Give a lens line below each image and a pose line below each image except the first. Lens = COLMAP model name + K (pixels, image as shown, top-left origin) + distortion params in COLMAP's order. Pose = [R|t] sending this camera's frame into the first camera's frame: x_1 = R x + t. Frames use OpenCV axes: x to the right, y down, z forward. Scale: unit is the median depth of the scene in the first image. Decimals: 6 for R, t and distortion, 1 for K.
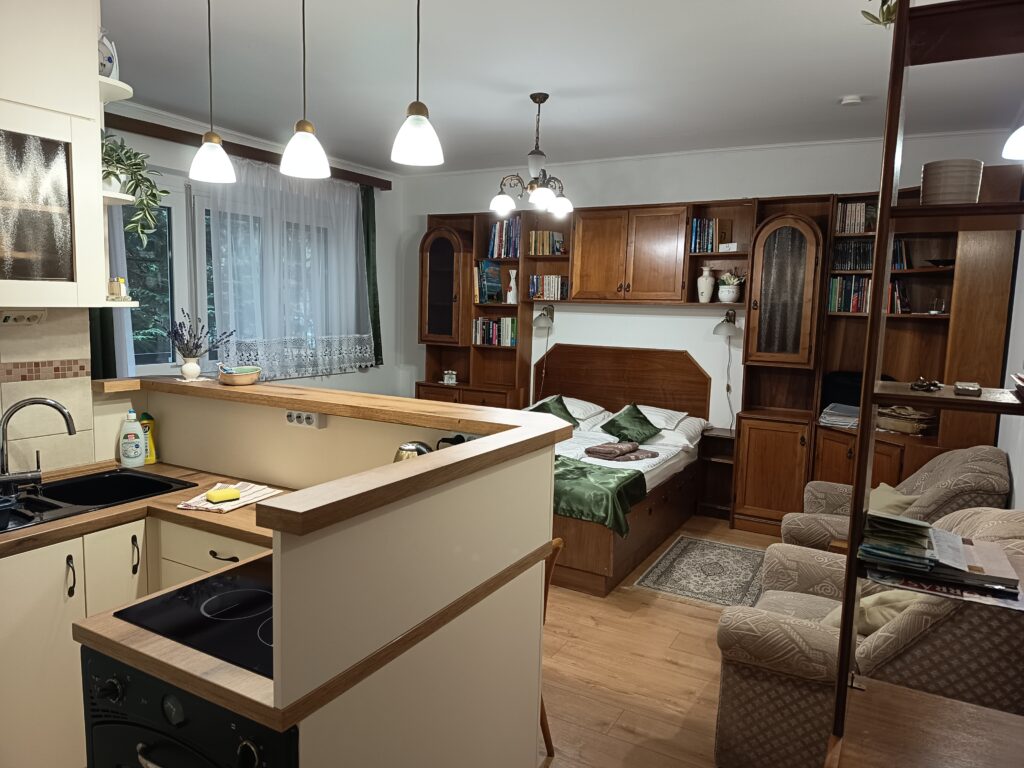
lens RADIAL K [[701.8, 0, 509.7], [0, 701.8, 386.2], [0, 0, 1]] dist [0.180279, -0.305945]
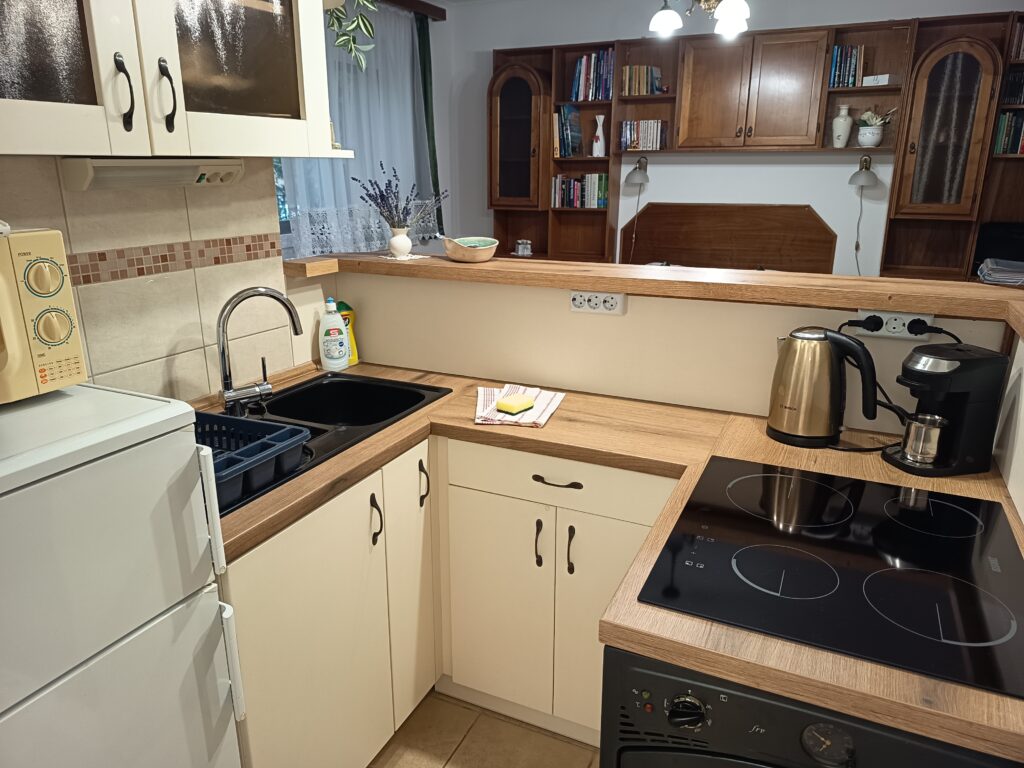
lens RADIAL K [[714.9, 0, 513.2], [0, 714.9, 390.7], [0, 0, 1]] dist [0.048919, -0.047981]
pose [[0.996142, -0.050582, 0.071717, -0.209529], [0.036532, 0.982022, 0.185195, -0.003138], [-0.079795, -0.181861, 0.980081, 0.107706]]
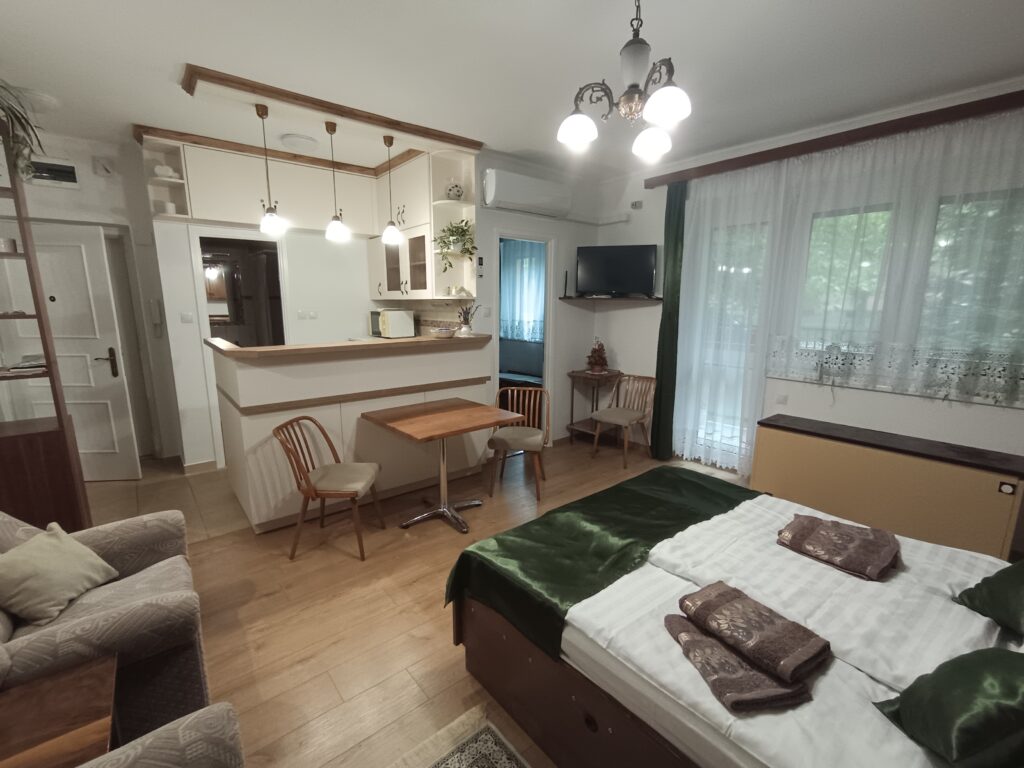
lens RADIAL K [[461.6, 0, 508.3], [0, 461.6, 390.4], [0, 0, 1]] dist [-0.034095, 0.022864]
pose [[-0.363406, 0.149077, -0.919626, 0.388302], [-0.121868, 0.971025, 0.205567, -0.077130], [0.923626, 0.186777, -0.334708, 0.847667]]
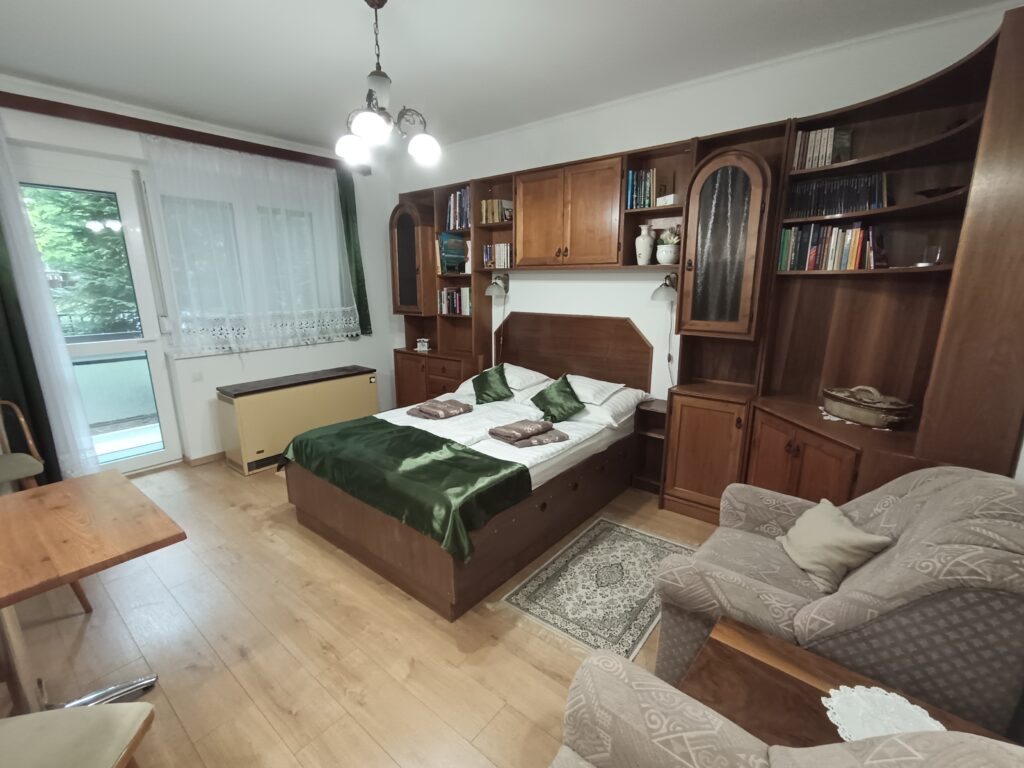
lens RADIAL K [[461.6, 0, 508.3], [0, 461.6, 390.4], [0, 0, 1]] dist [-0.034095, 0.022864]
pose [[0.983809, 0.011540, -0.178850, 0.214477], [0.008735, 0.993651, 0.112163, -0.025634], [0.179009, -0.111909, 0.977462, 0.379358]]
